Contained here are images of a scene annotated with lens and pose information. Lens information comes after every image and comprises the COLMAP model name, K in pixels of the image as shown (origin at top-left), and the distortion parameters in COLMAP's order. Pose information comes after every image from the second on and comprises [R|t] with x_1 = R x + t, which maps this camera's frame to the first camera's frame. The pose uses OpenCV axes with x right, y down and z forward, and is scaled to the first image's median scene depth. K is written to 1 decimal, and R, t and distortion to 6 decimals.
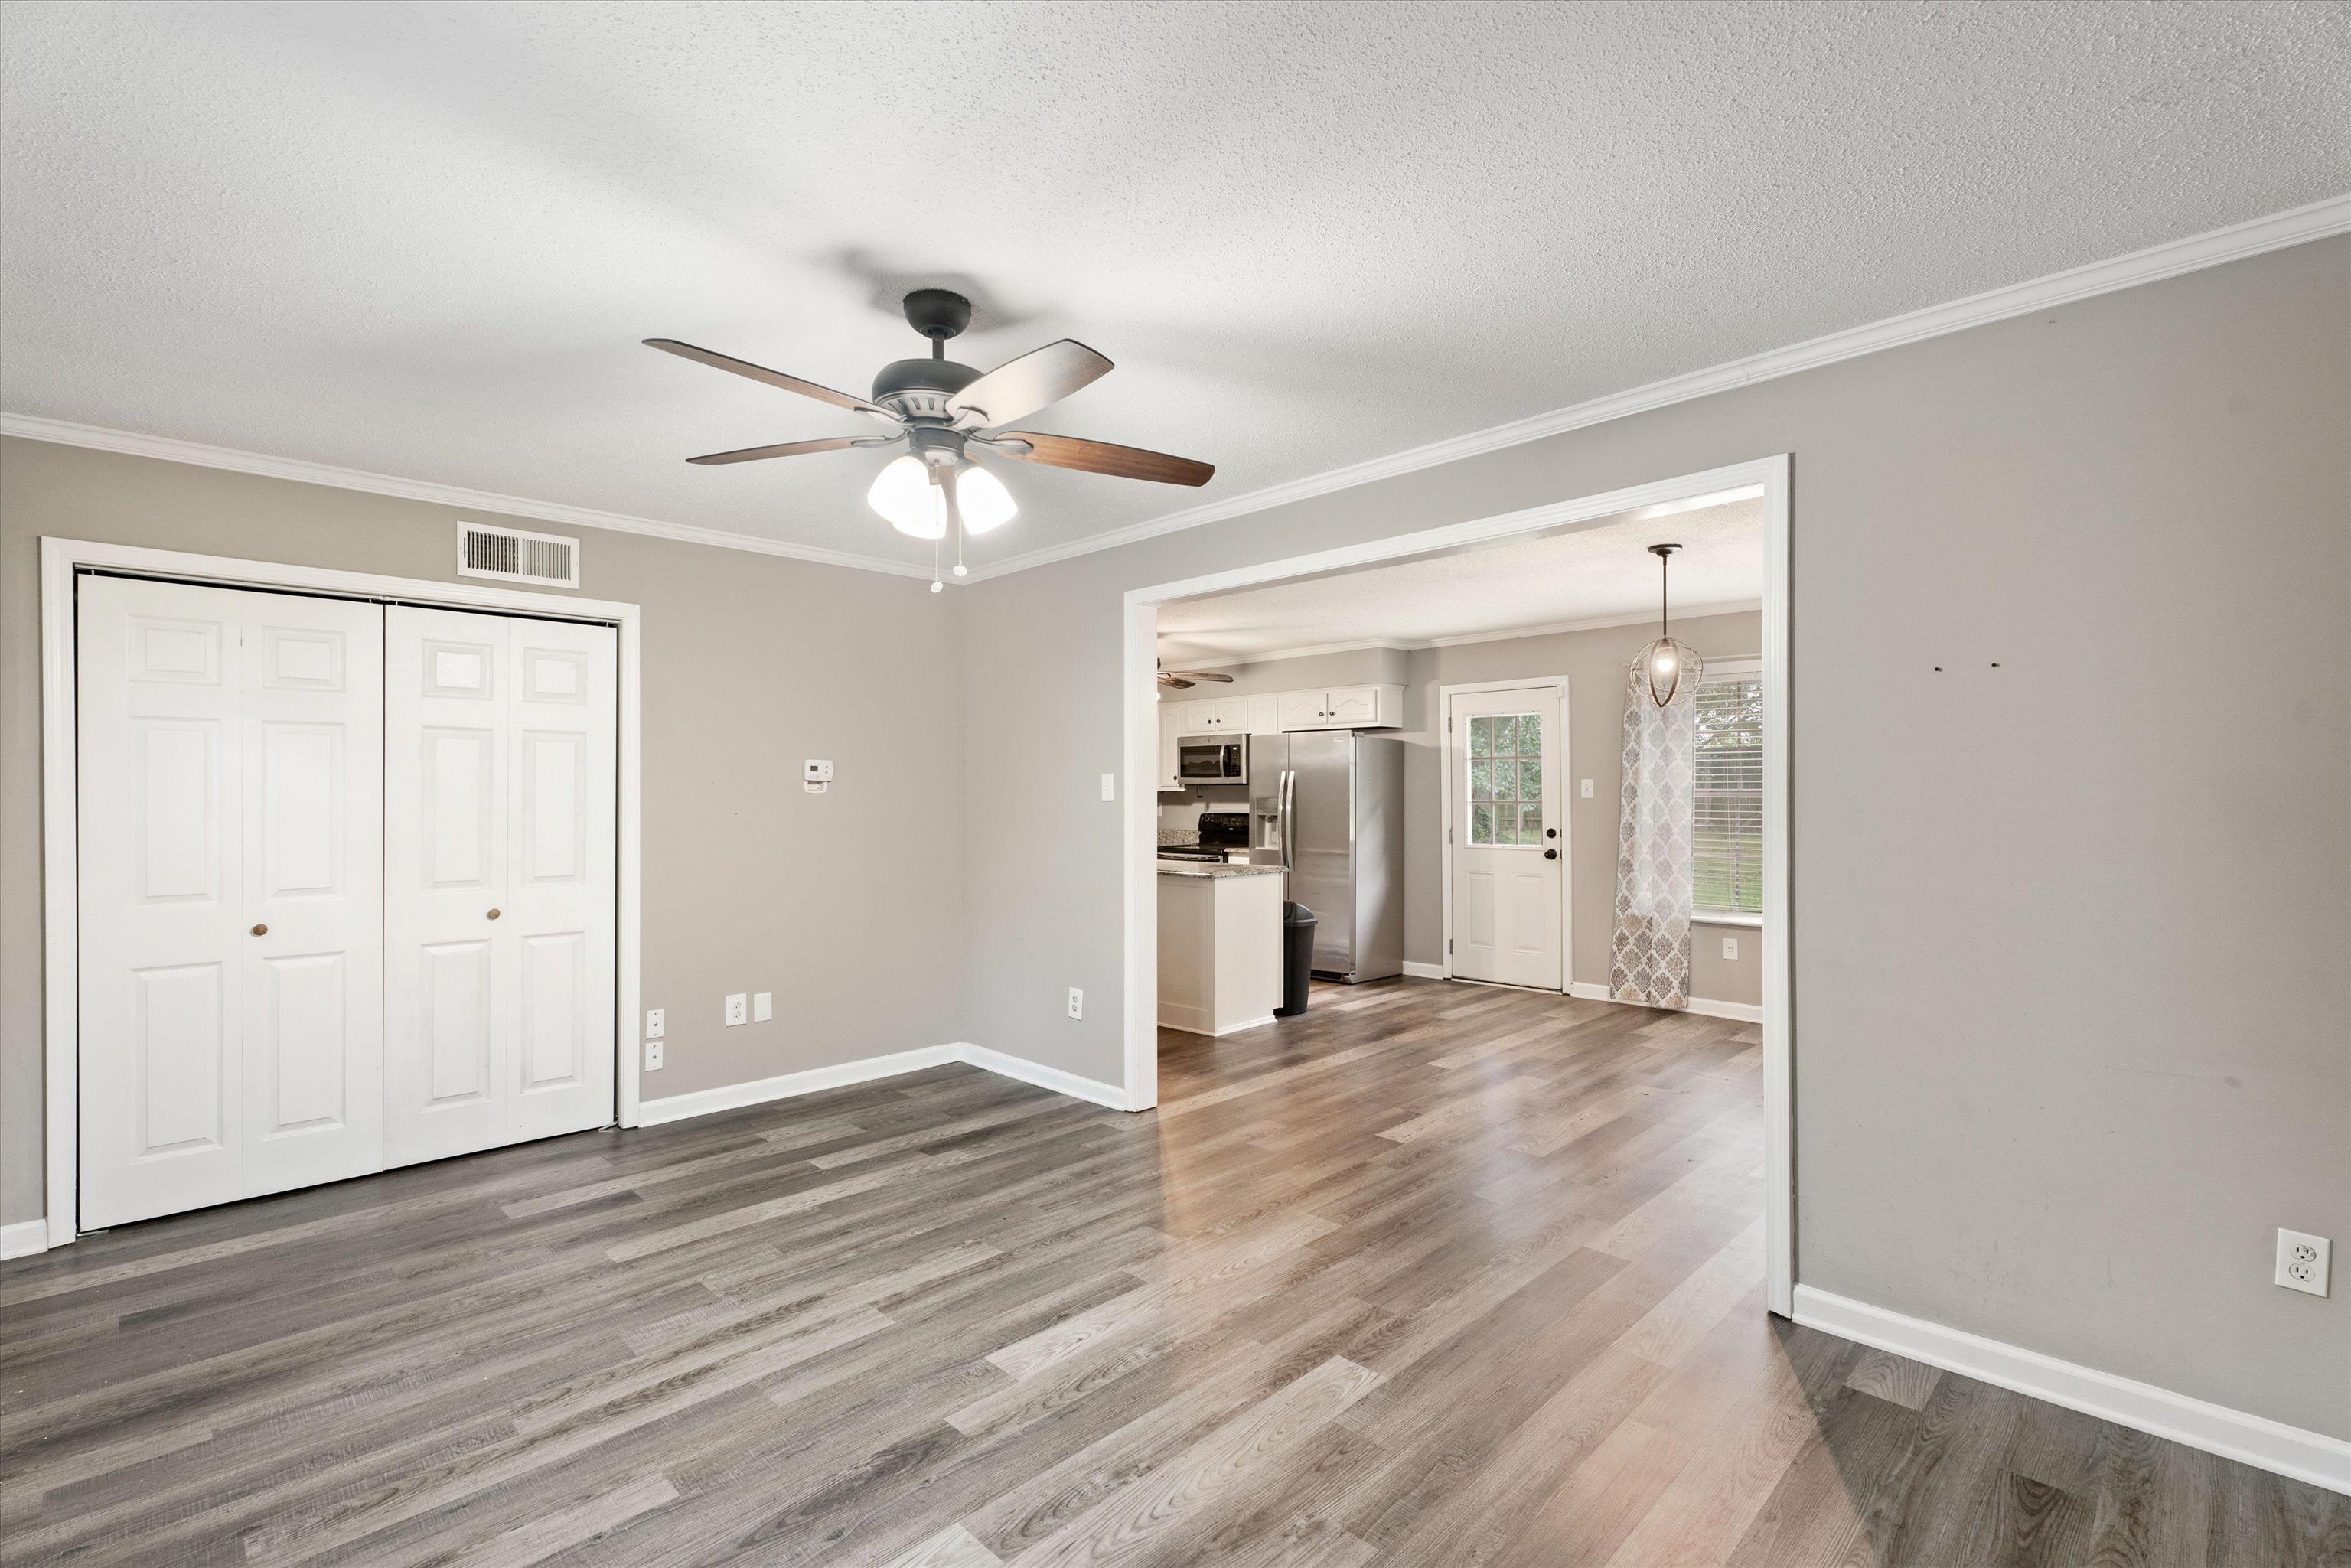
lens RADIAL K [[1048.7, 0, 1165.3], [0, 1048.7, 797.5], [0, 0, 1]] dist [-0.000283, -0.000109]
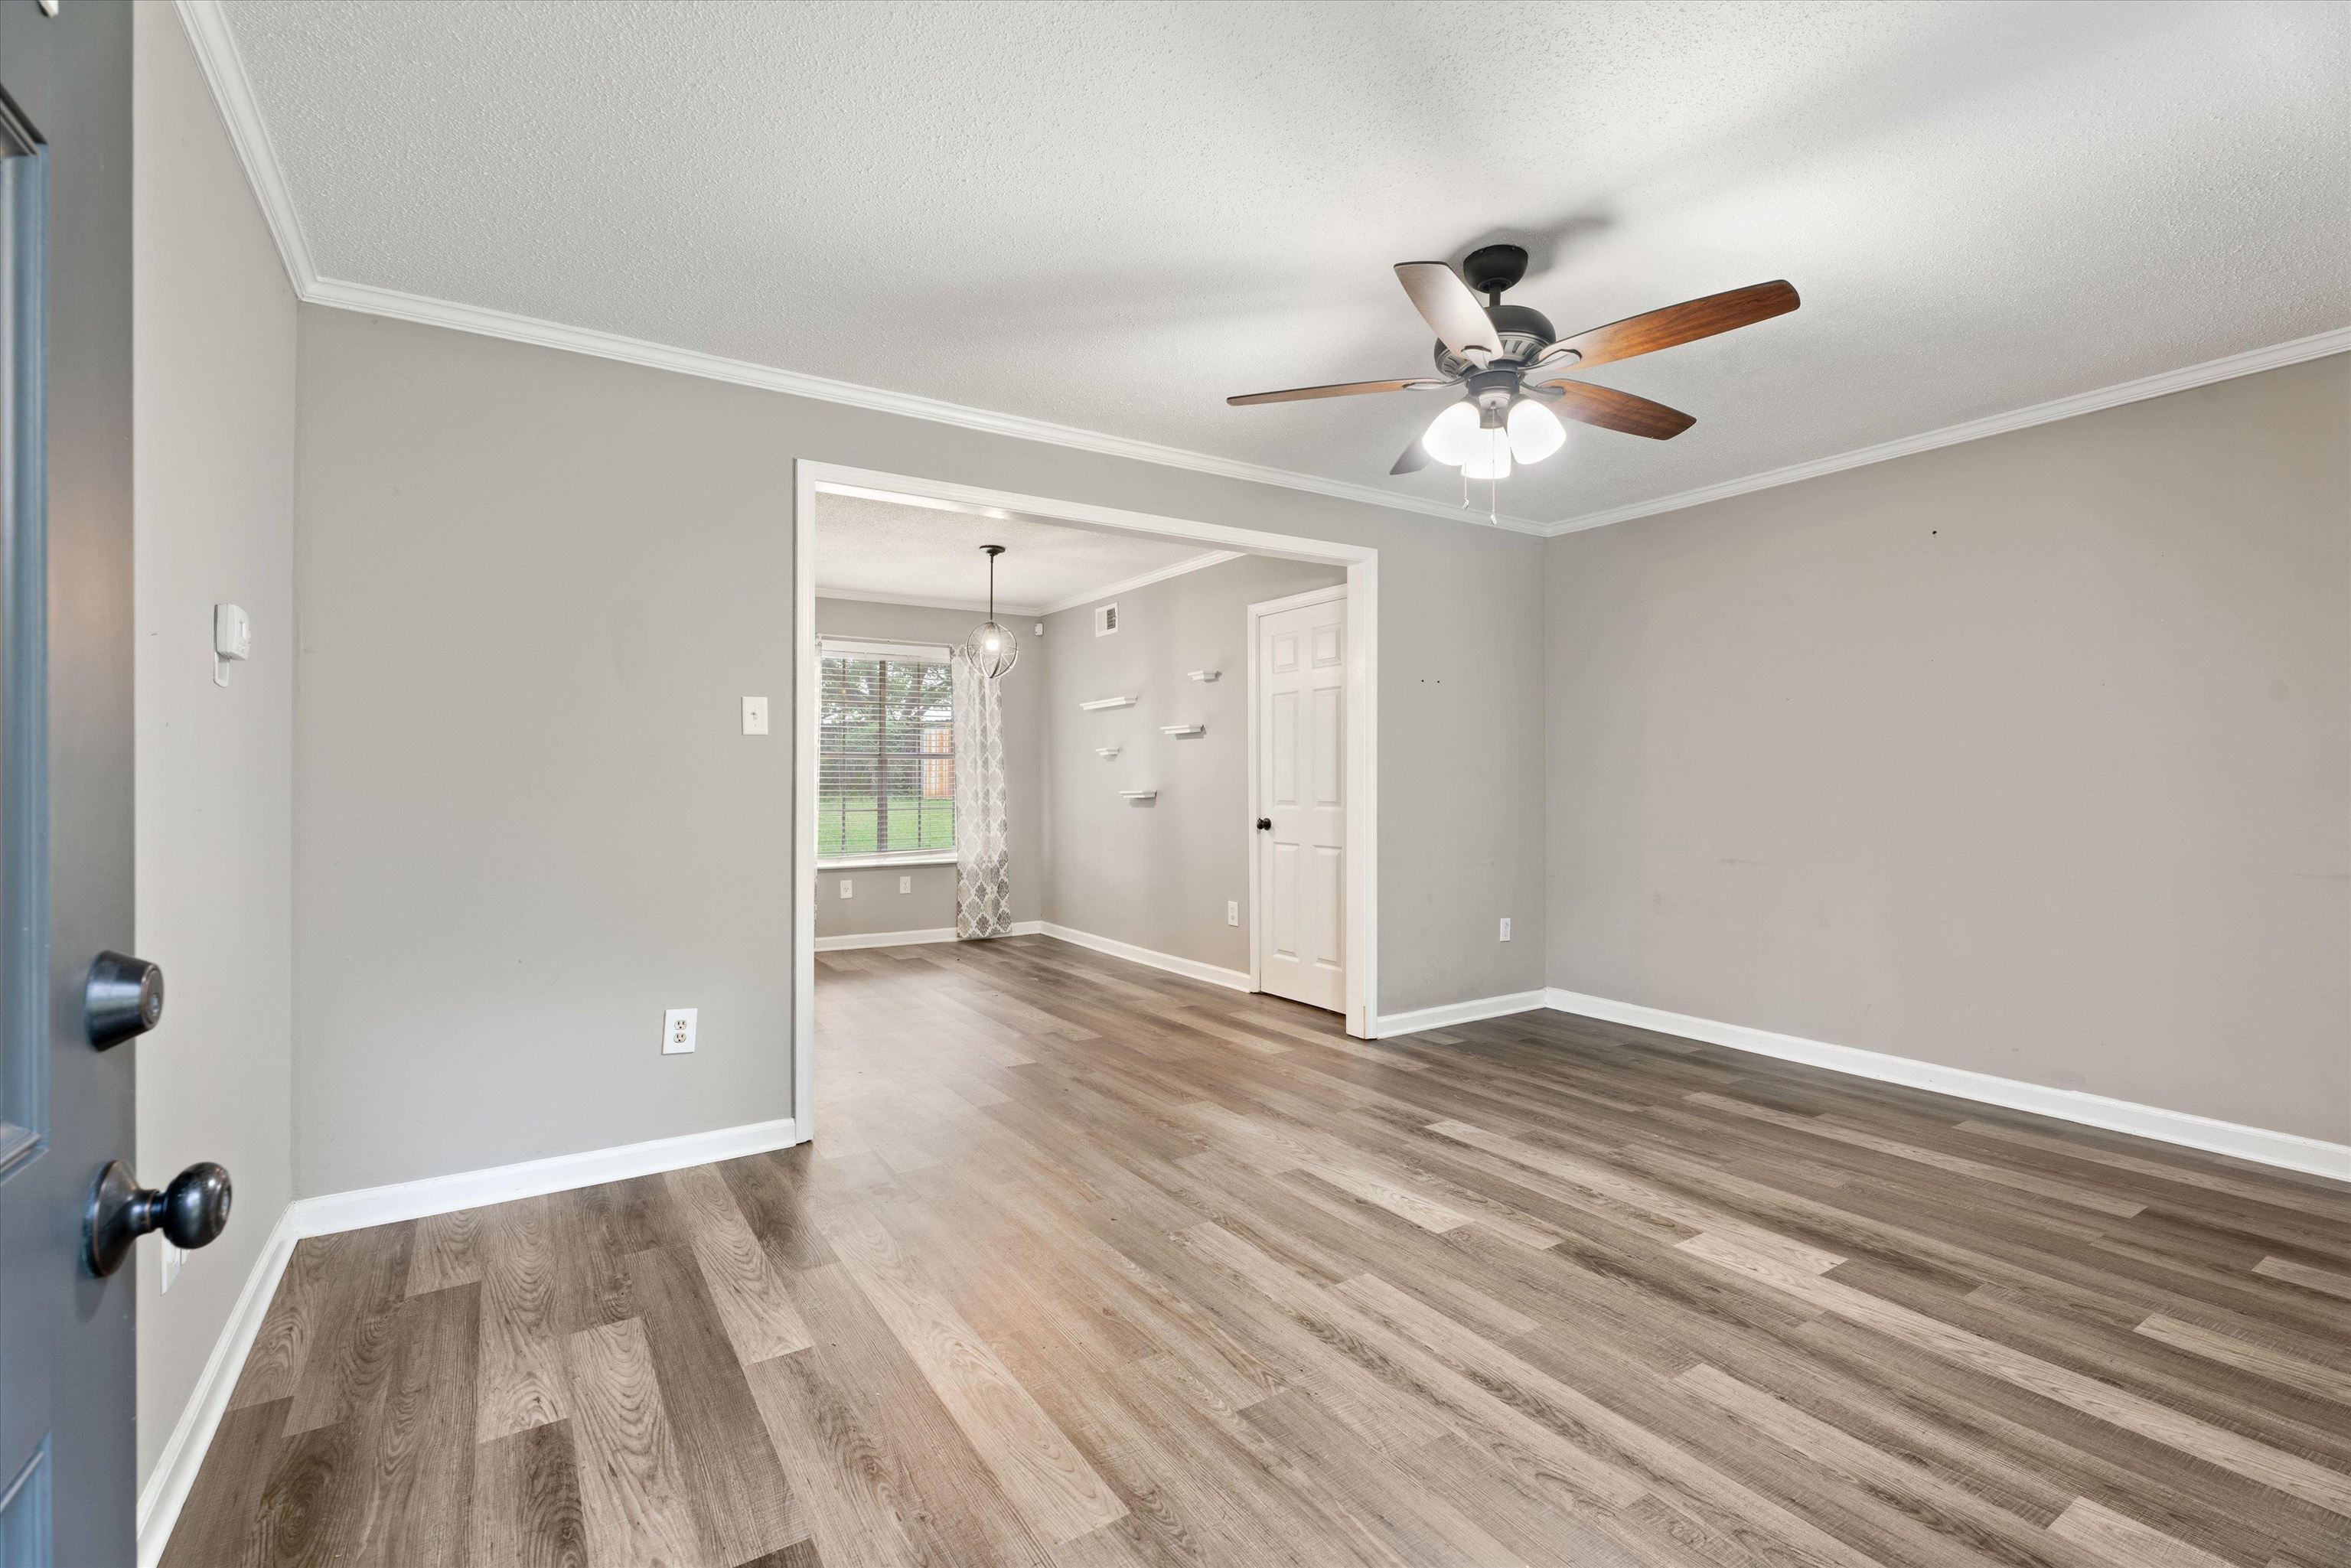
lens RADIAL K [[1042.3, 0, 1160.3], [0, 1042.3, 774.3], [0, 0, 1]] dist [0.003711, 0.000356]
pose [[0.213892, 0.007797, 0.976826, -0.849010], [0.002623, 0.999960, -0.008556, 0.047040], [-0.976854, 0.004392, 0.213863, 0.692379]]
